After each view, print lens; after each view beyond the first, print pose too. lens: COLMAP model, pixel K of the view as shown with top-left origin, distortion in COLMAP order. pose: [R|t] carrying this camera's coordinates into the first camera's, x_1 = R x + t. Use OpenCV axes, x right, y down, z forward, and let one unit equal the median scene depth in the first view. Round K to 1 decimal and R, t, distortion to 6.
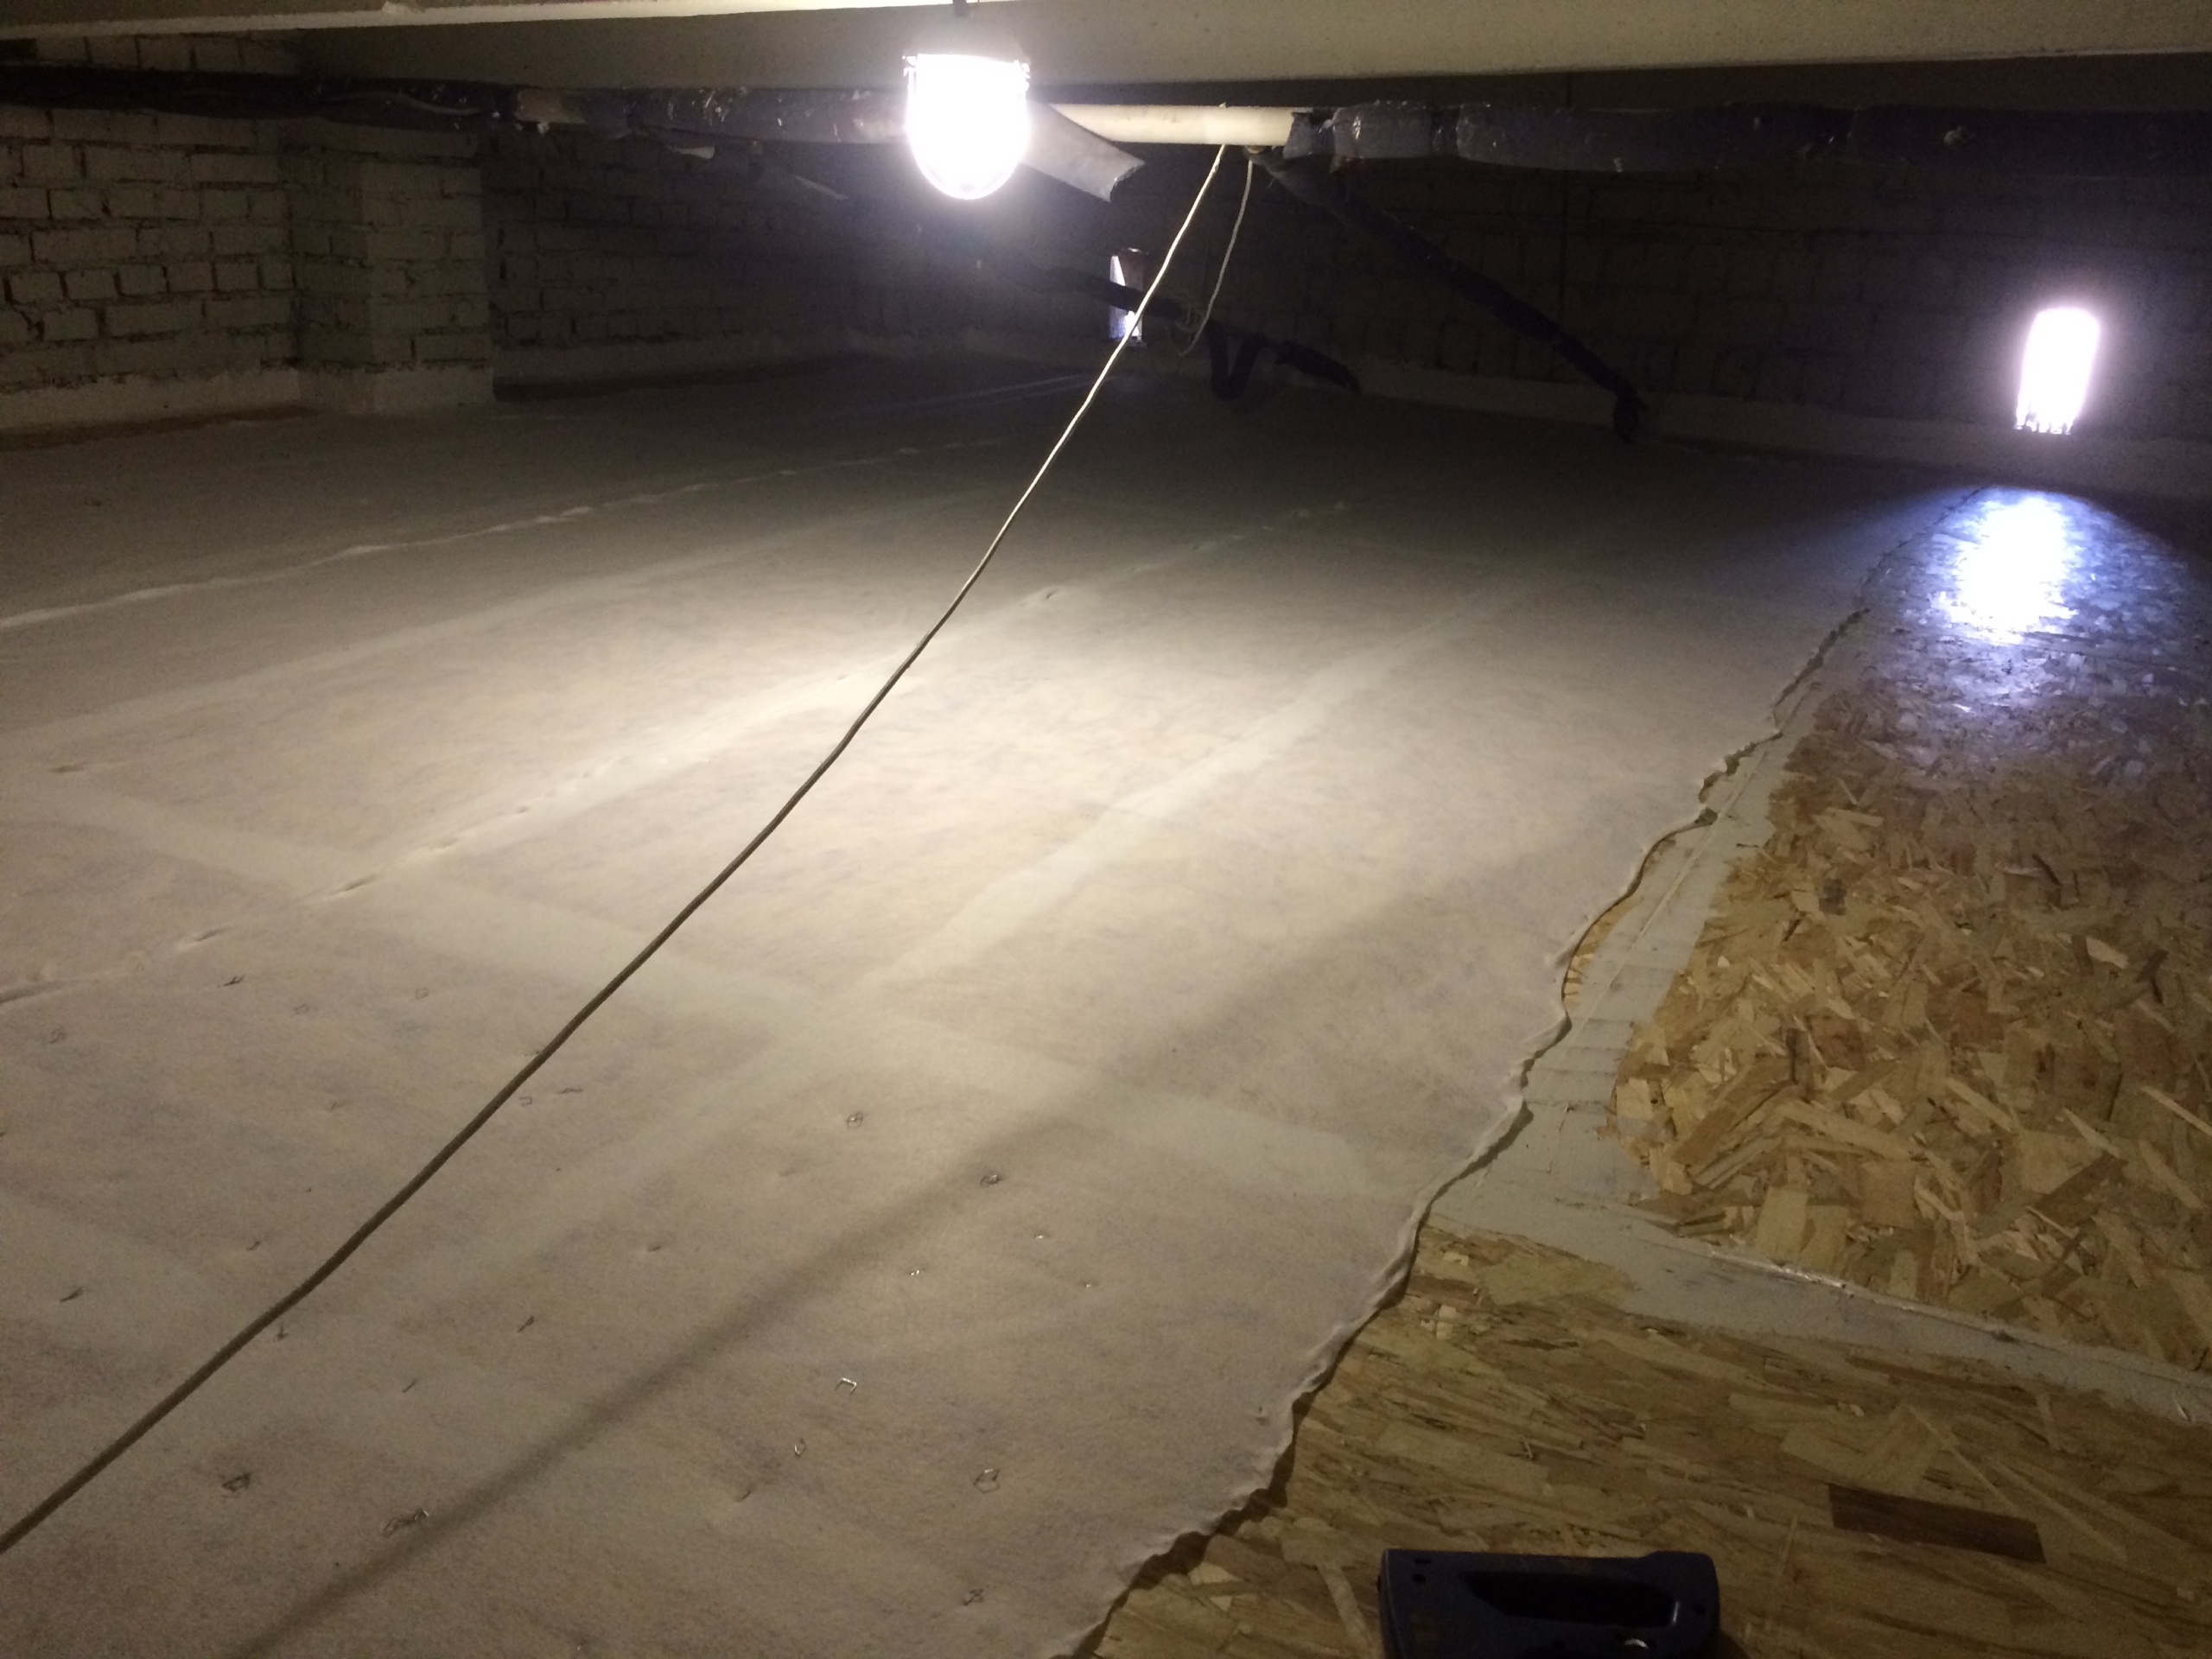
lens RADIAL K [[1885.3, 0, 1106.0], [0, 1885.3, 829.5], [0, 0, 1]] dist [0.087862, -0.108552]
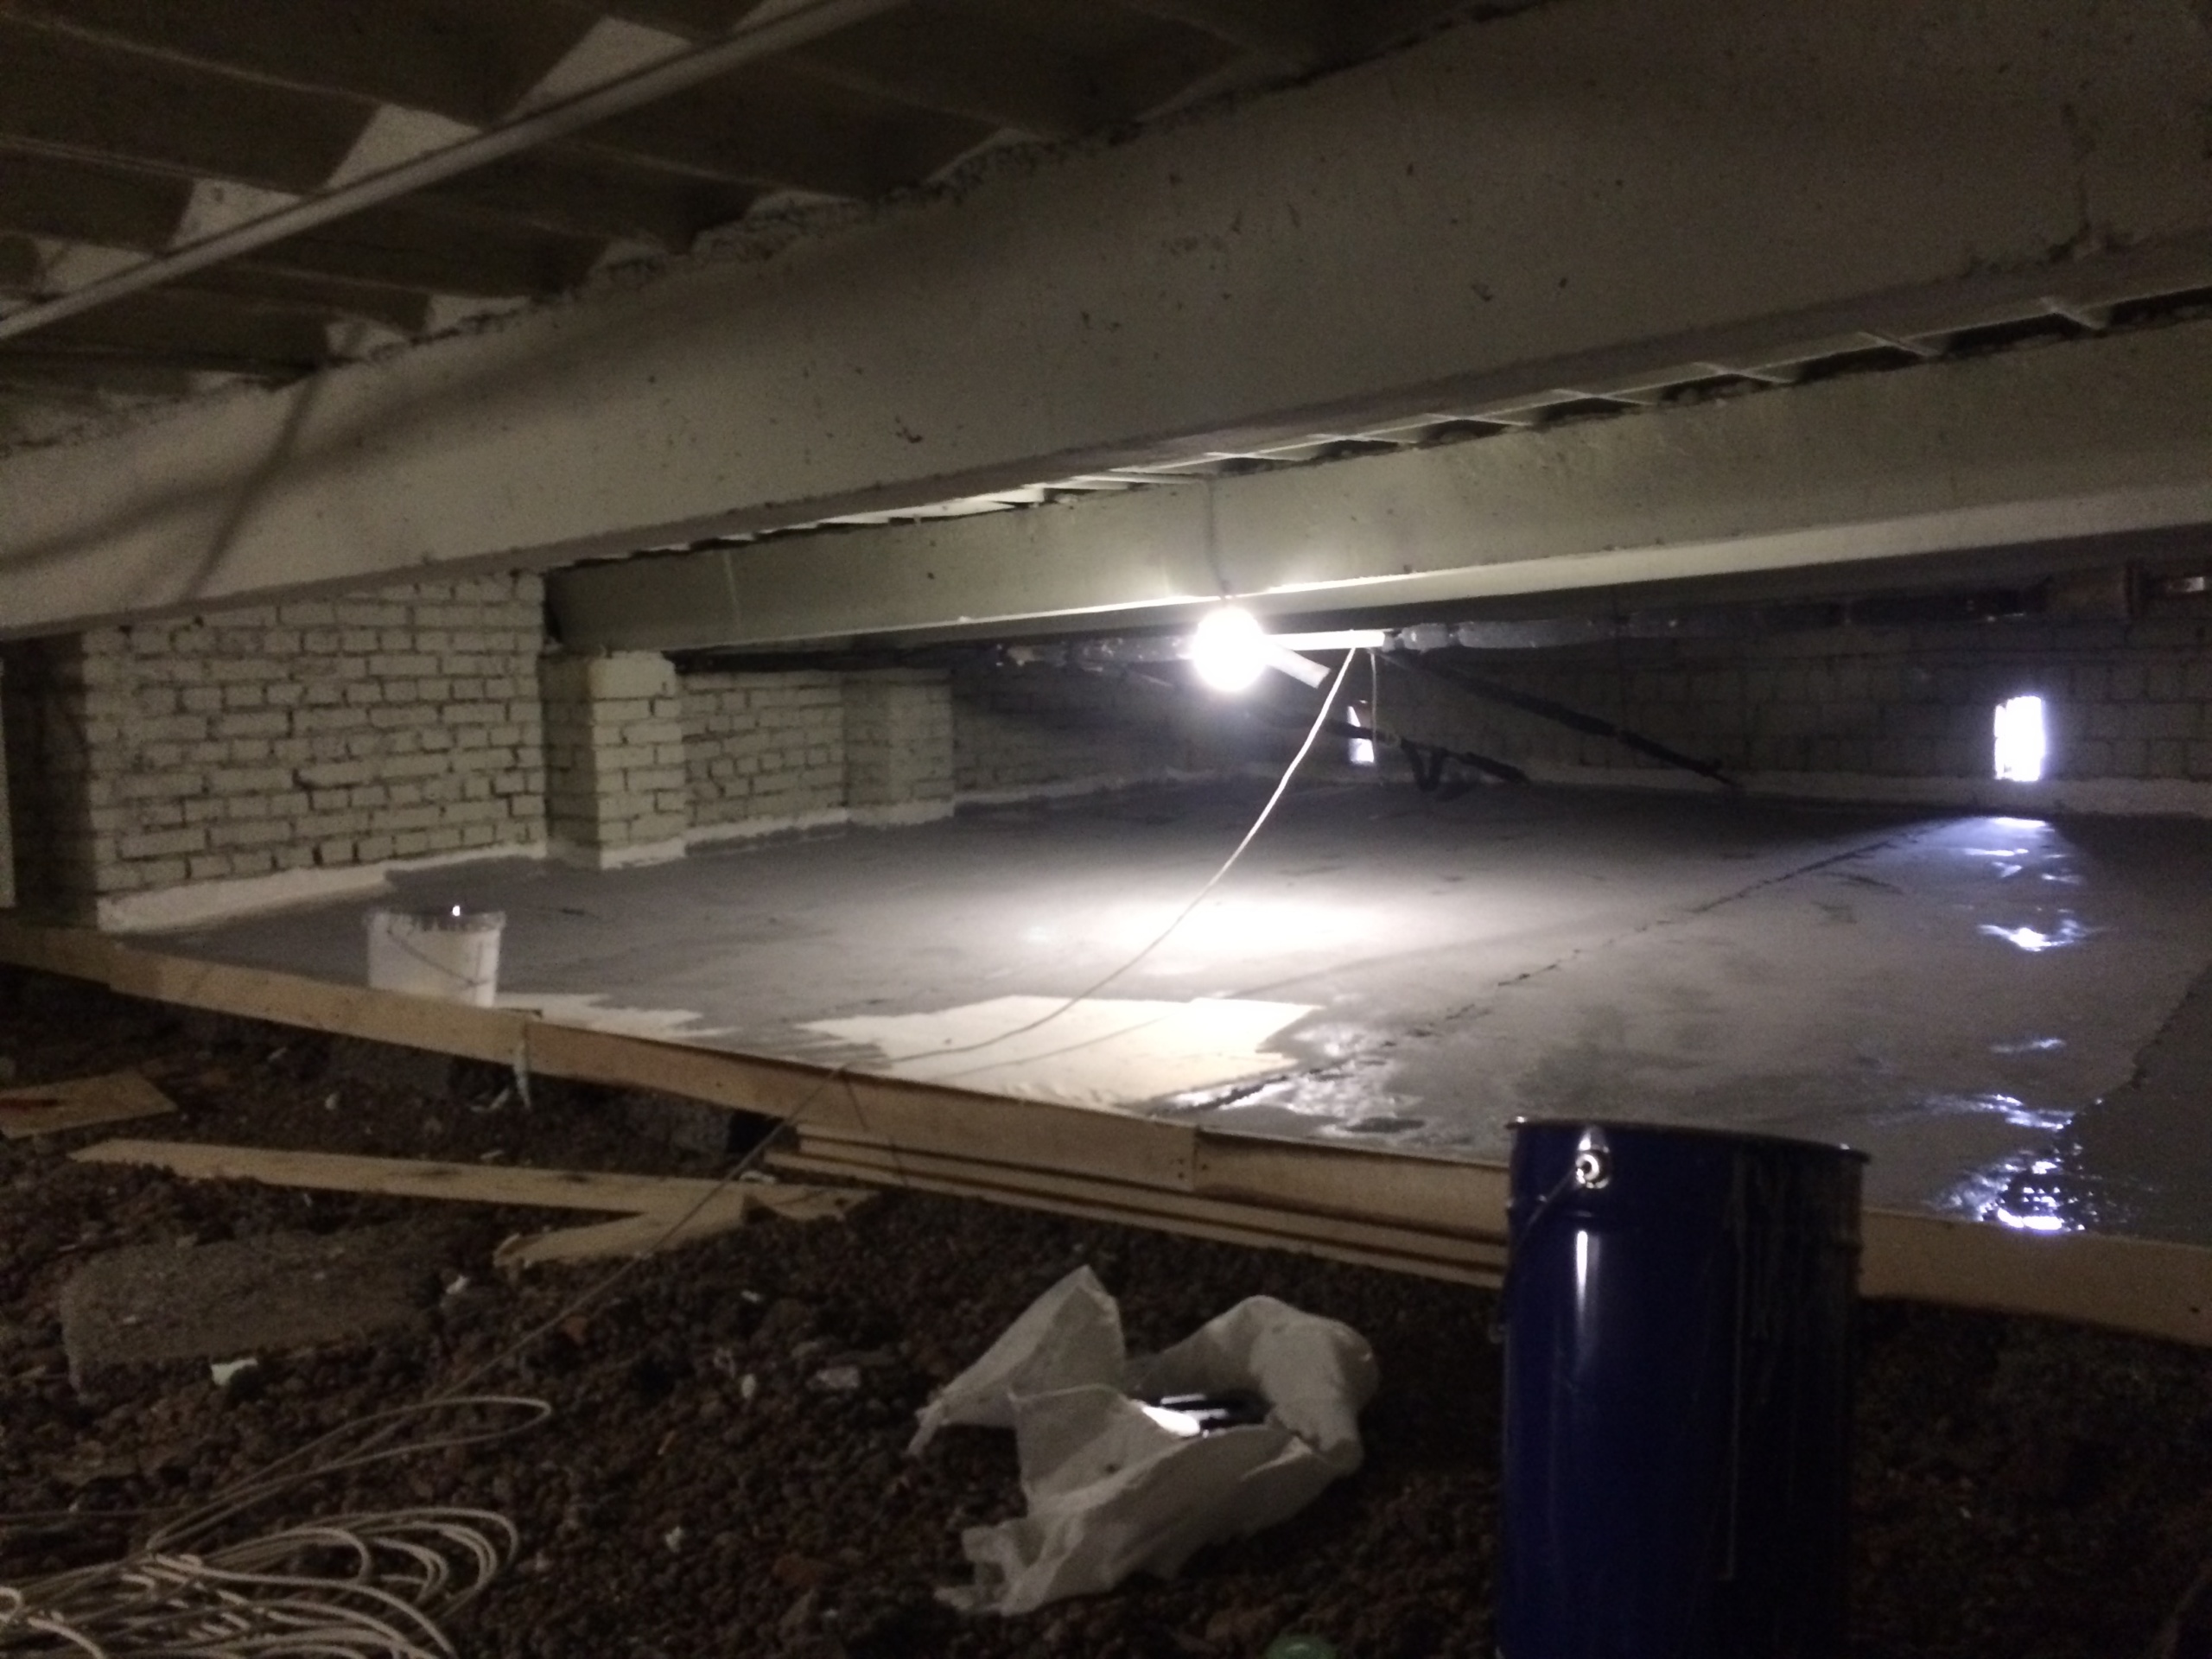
lens RADIAL K [[1869.1, 0, 1097.6], [0, 1869.1, 812.2], [0, 0, 1]] dist [0.091501, -0.080166]
pose [[0.985034, -0.063467, -0.160251, 0.062704], [0.022419, 0.969018, -0.245972, 0.191230], [0.170897, 0.238698, 0.955938, -0.590288]]
